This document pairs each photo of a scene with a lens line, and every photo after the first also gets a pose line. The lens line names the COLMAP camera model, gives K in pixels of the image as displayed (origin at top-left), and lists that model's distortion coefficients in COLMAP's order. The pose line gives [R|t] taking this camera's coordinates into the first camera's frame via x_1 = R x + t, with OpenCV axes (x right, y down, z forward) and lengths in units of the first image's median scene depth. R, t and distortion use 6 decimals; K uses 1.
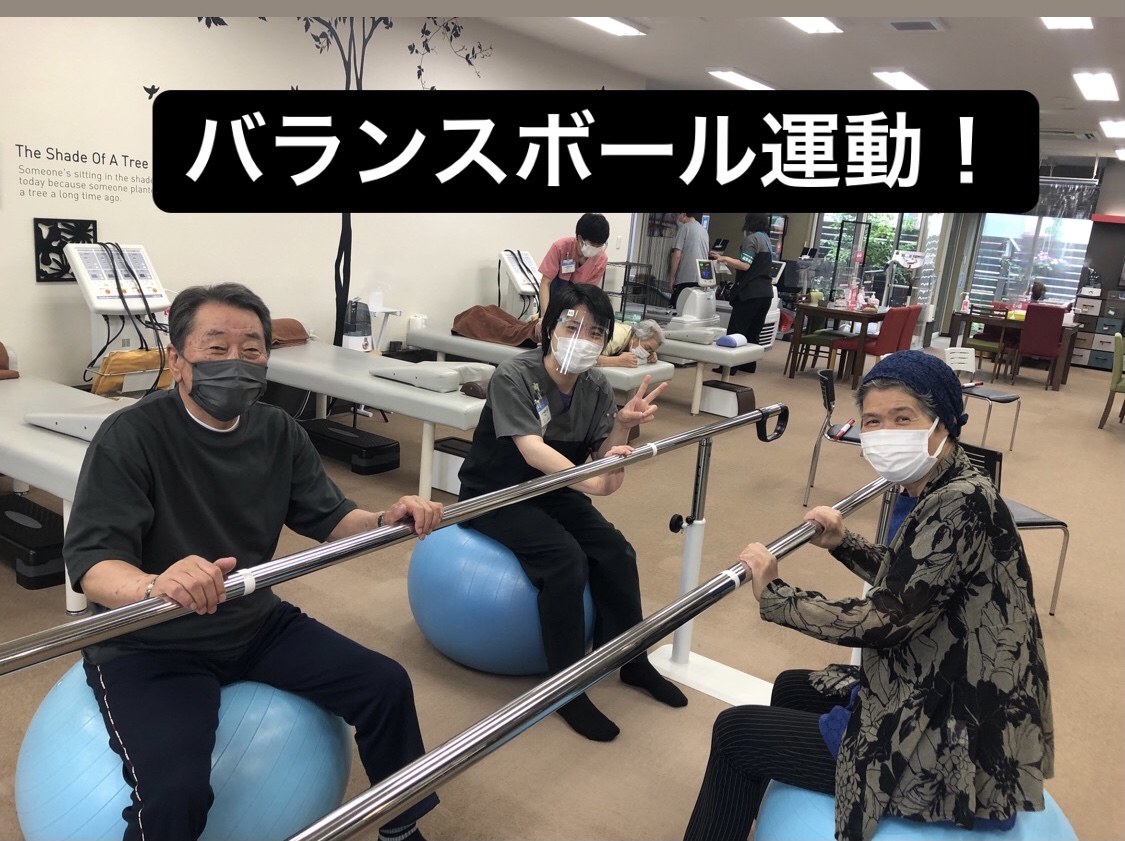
lens RADIAL K [[924.2, 0, 562.5], [0, 924.2, 420.5], [0, 0, 1]] dist [0.055843, -0.000875]
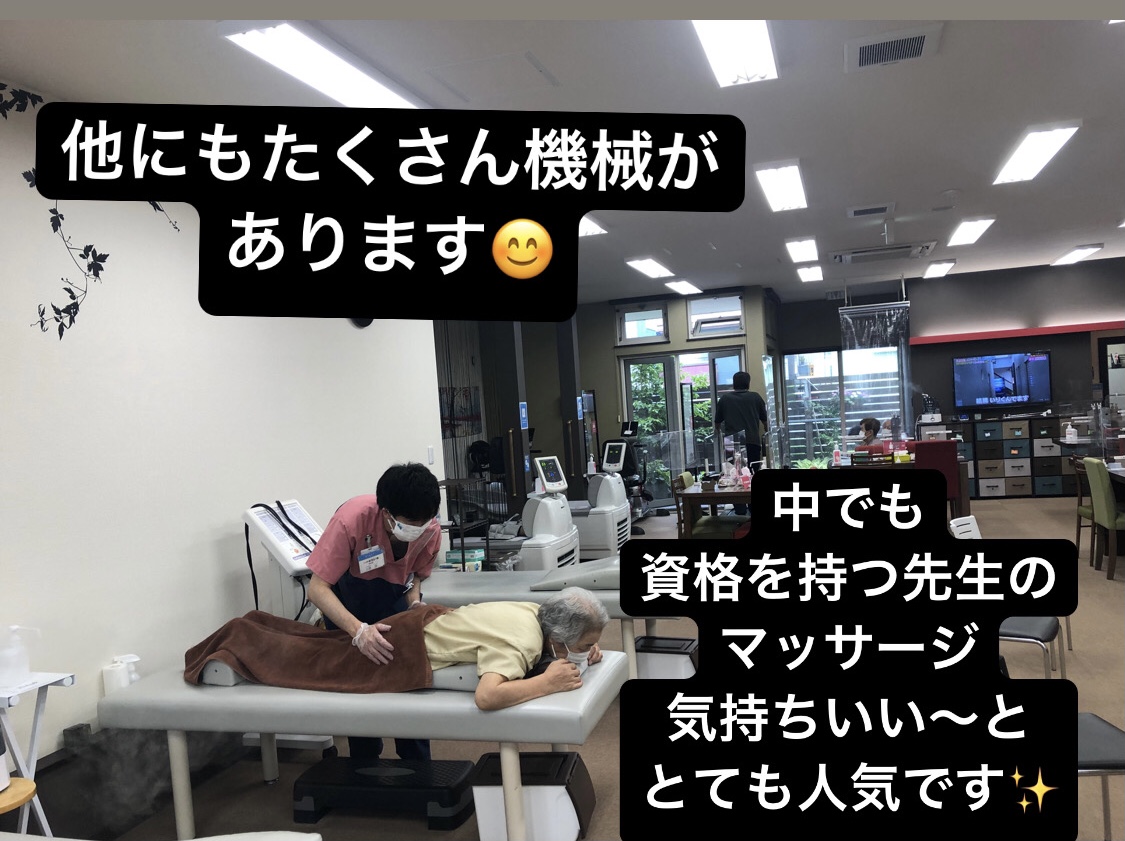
lens RADIAL K [[889.0, 0, 562.5], [0, 889.0, 420.5], [0, 0, 1]] dist [-0.001003, -0.261042]
pose [[0.942469, -0.161549, 0.292667, -0.035182], [0.218049, 0.960681, -0.171891, -0.103234], [-0.253391, 0.225818, 0.940638, 0.450388]]
